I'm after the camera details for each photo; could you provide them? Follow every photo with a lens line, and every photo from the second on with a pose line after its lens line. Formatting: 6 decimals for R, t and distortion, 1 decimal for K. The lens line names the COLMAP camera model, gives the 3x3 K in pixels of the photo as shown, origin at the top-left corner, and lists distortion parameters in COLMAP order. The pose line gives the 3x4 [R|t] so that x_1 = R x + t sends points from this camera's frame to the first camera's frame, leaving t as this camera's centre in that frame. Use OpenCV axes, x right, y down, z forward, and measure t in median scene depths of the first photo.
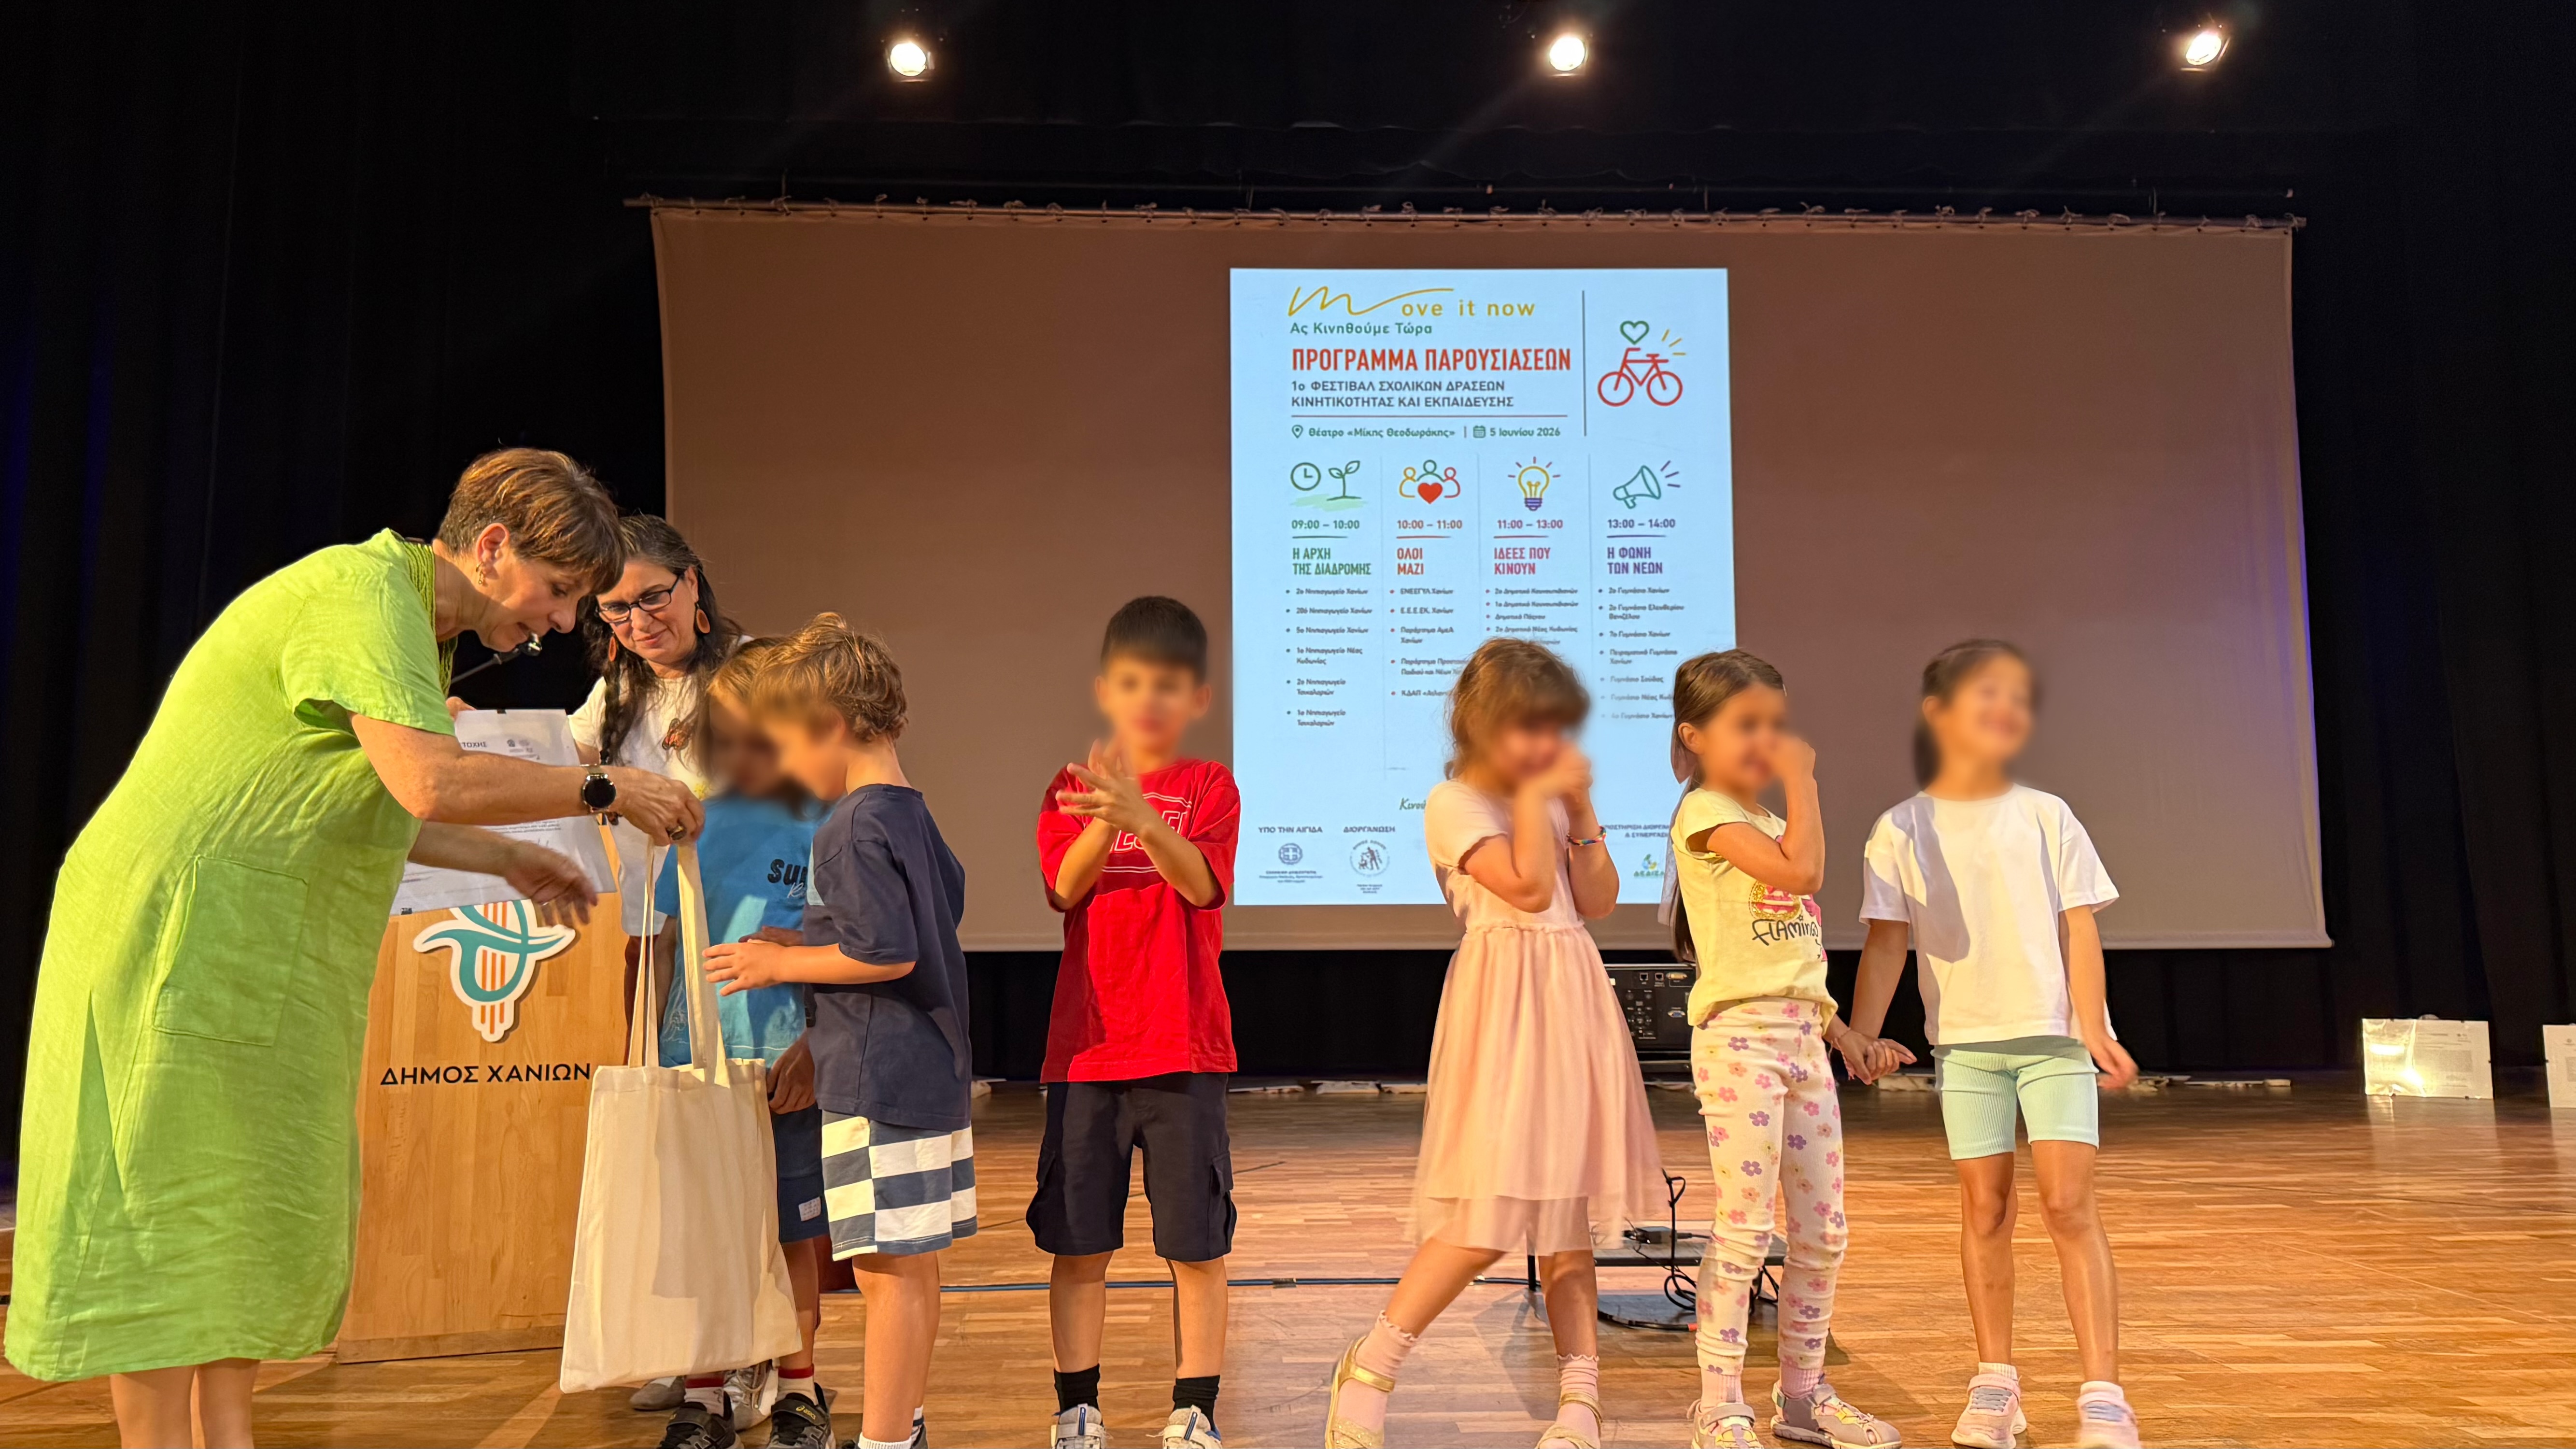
lens RADIAL K [[1792.0, 0, 1288.0], [0, 1792.0, 724.5], [0, 0, 1]] dist [0.160313, -0.272837]
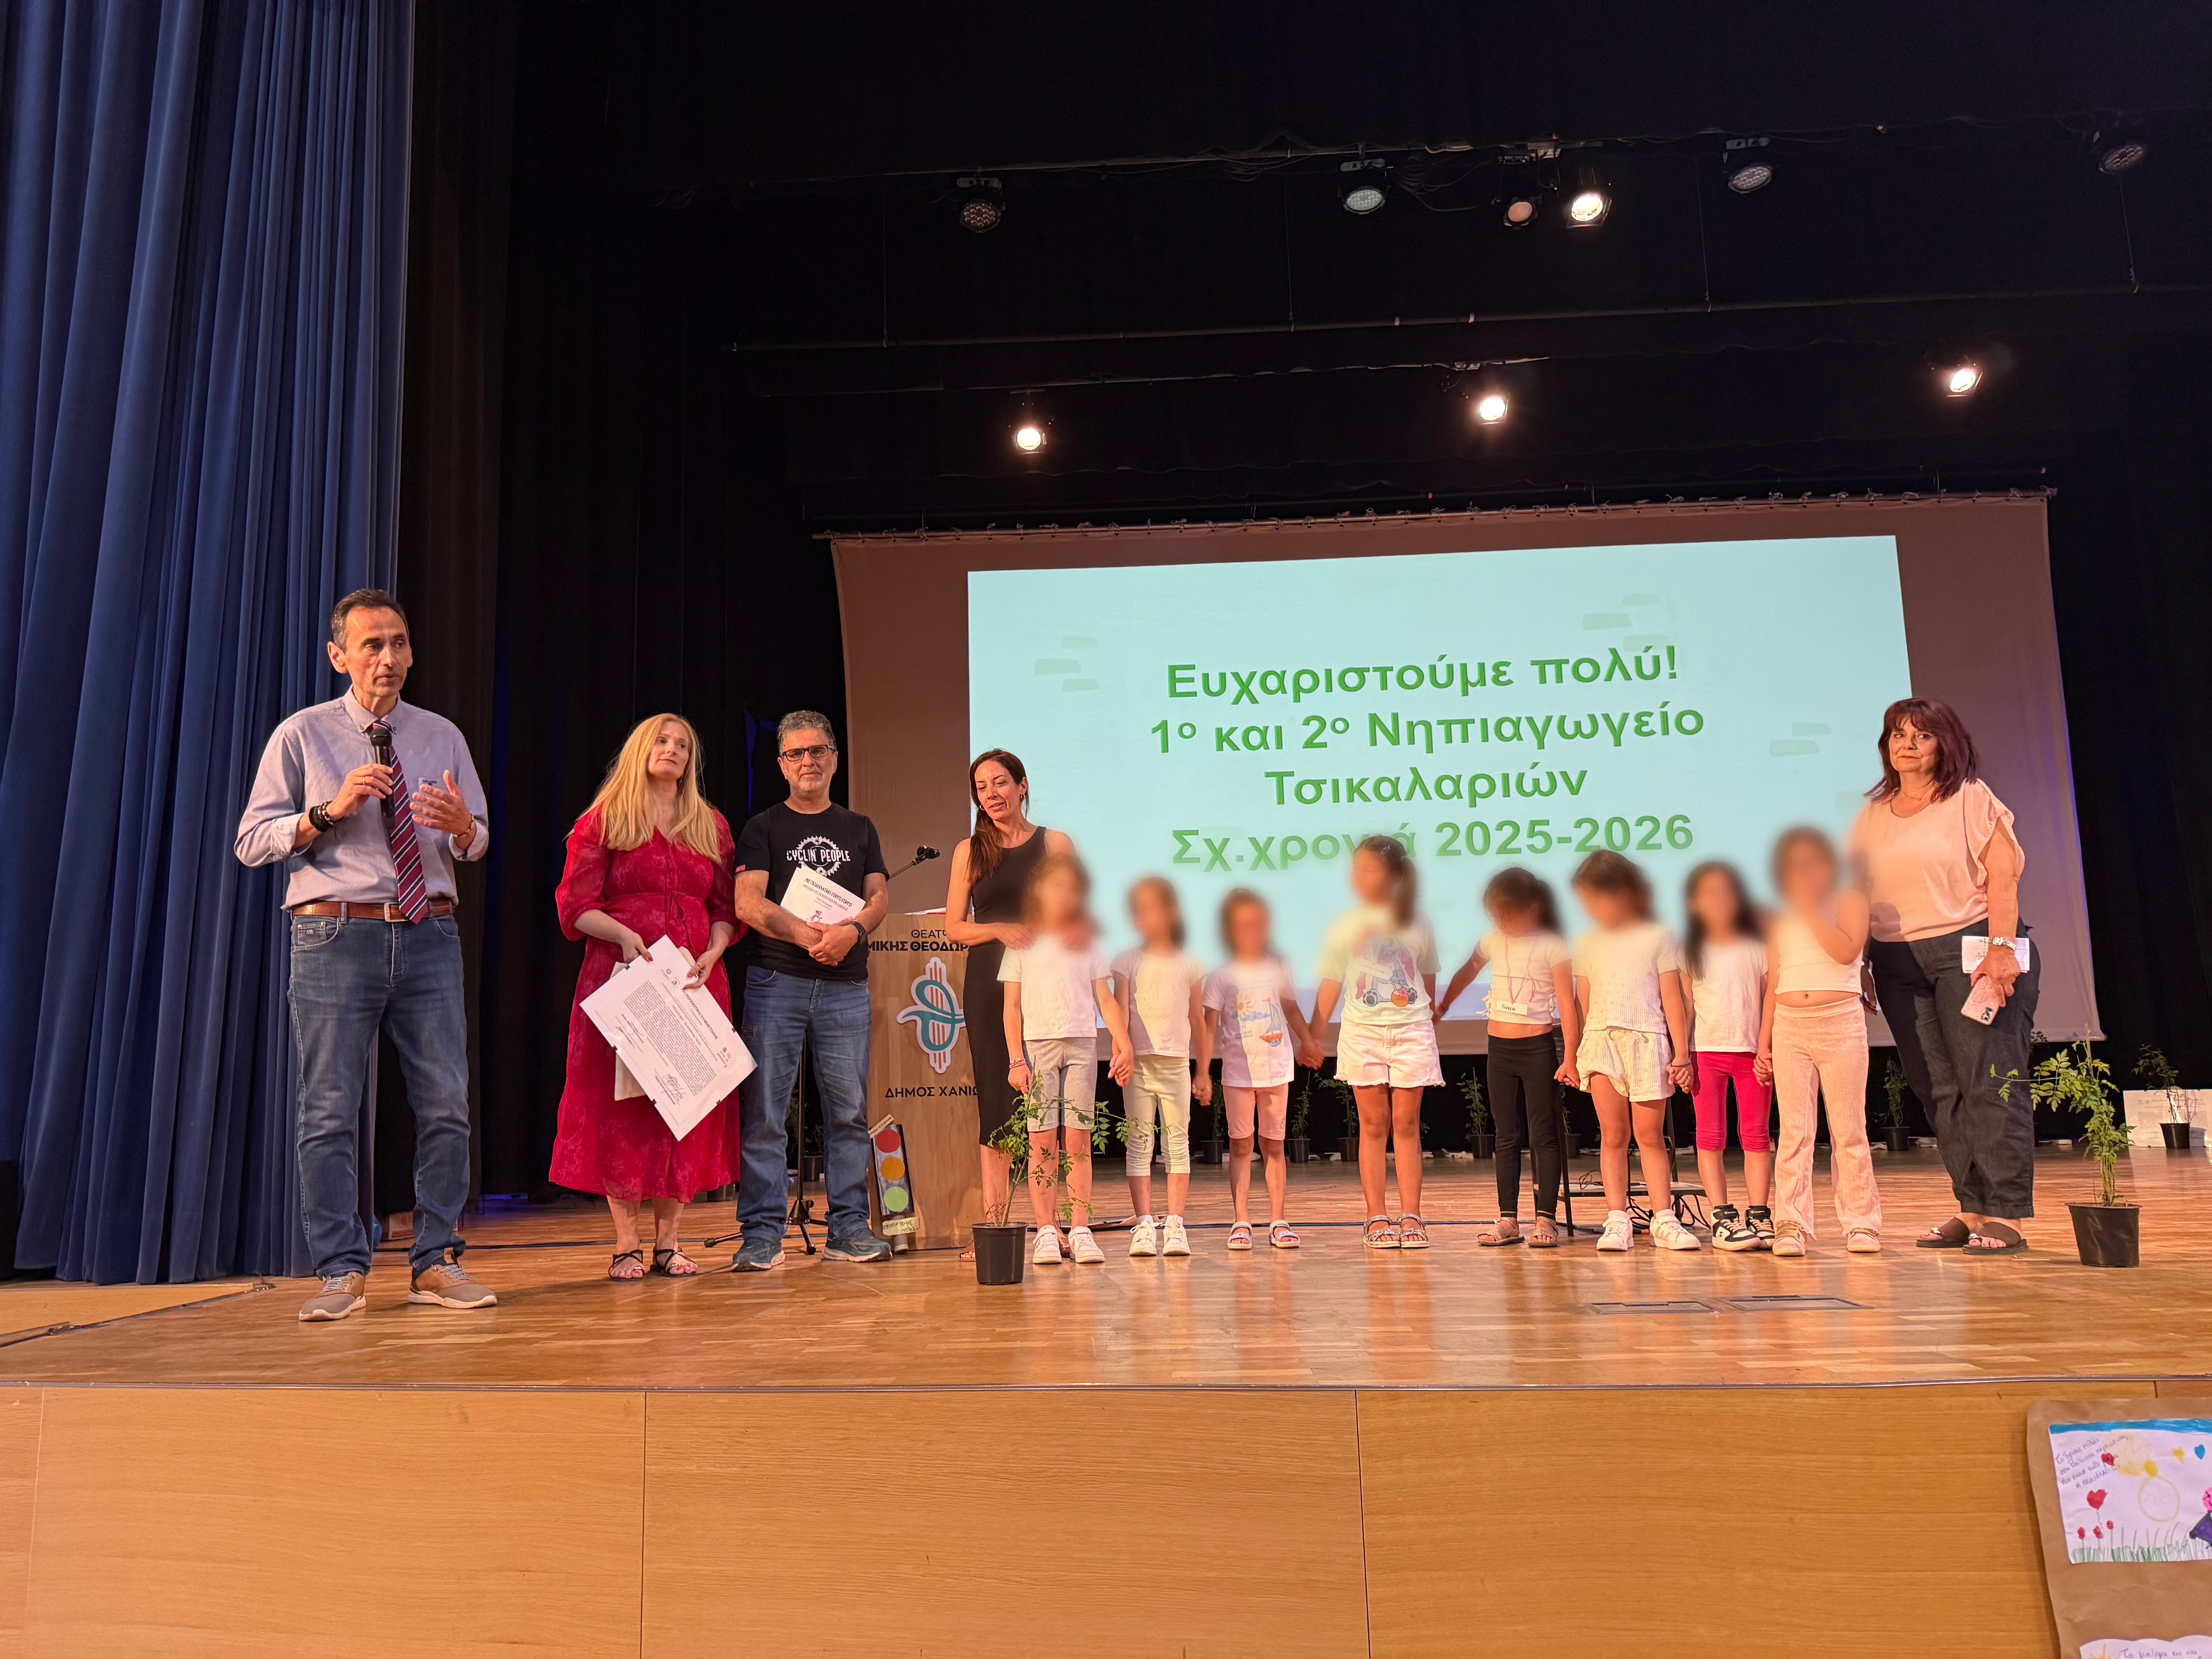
lens RADIAL K [[1537.4, 0, 1124.7], [0, 1537.4, 826.7], [0, 0, 1]] dist [0.162549, -0.258065]
pose [[0.997513, -0.031194, -0.063199, -0.052157], [0.028105, 0.998394, -0.049194, 0.004334], [0.064633, 0.047295, 0.996788, -0.169941]]
